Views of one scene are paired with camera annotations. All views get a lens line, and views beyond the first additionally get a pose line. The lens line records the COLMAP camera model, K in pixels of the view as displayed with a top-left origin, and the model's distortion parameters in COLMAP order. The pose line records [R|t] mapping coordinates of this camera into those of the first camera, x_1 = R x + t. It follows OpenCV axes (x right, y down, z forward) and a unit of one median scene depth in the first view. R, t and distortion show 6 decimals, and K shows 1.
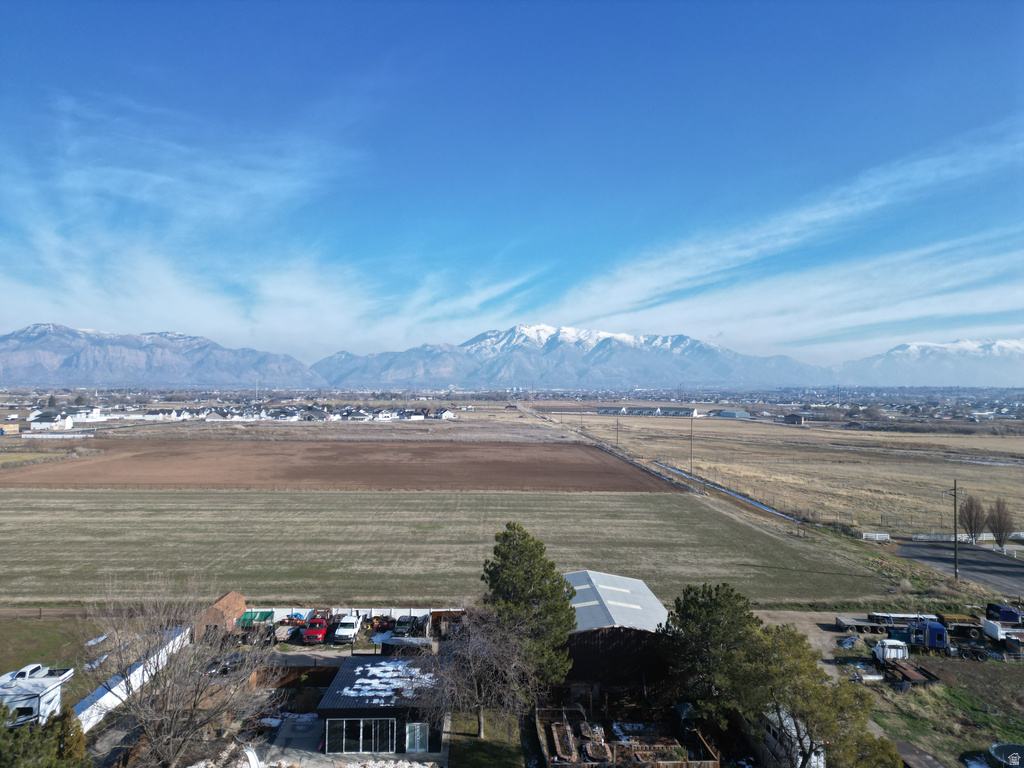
lens RADIAL K [[704.0, 0, 512.0], [0, 704.0, 384.0], [0, 0, 1]] dist [0.002078, -0.004924]
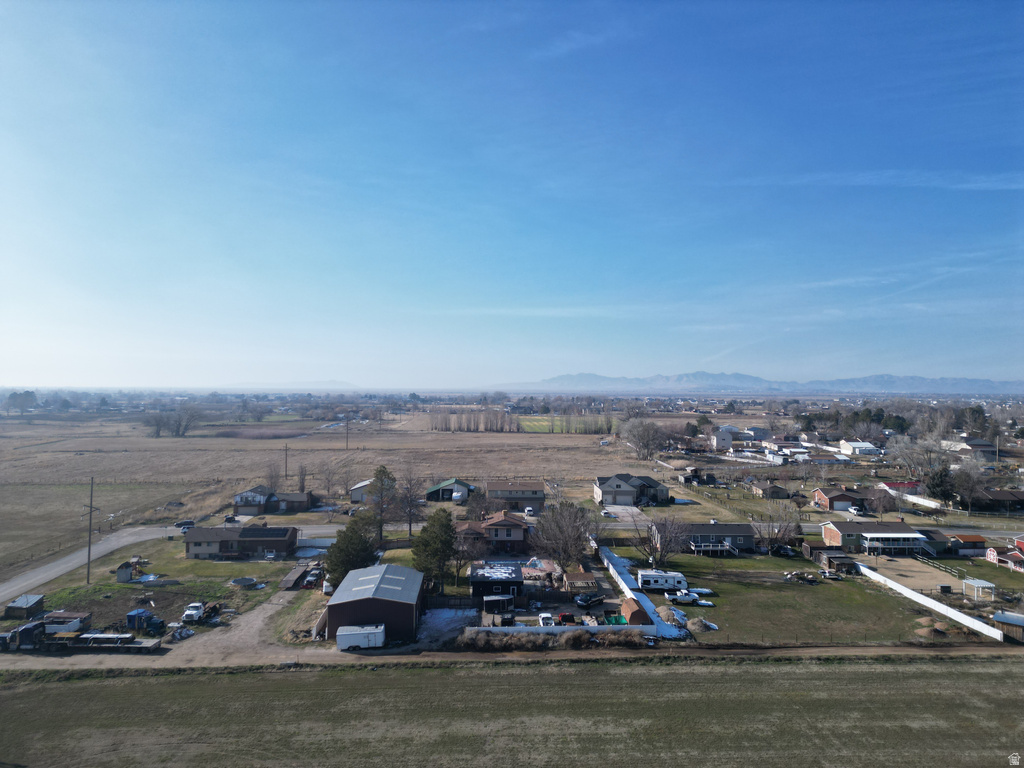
lens RADIAL K [[704.0, 0, 512.0], [0, 704.0, 384.0], [0, 0, 1]] dist [0.002078, -0.004924]
pose [[-0.999726, -0.020683, -0.010955, -0.185042], [-0.020500, 0.999653, -0.016567, -0.149819], [0.011294, -0.016338, -0.999803, 3.302543]]
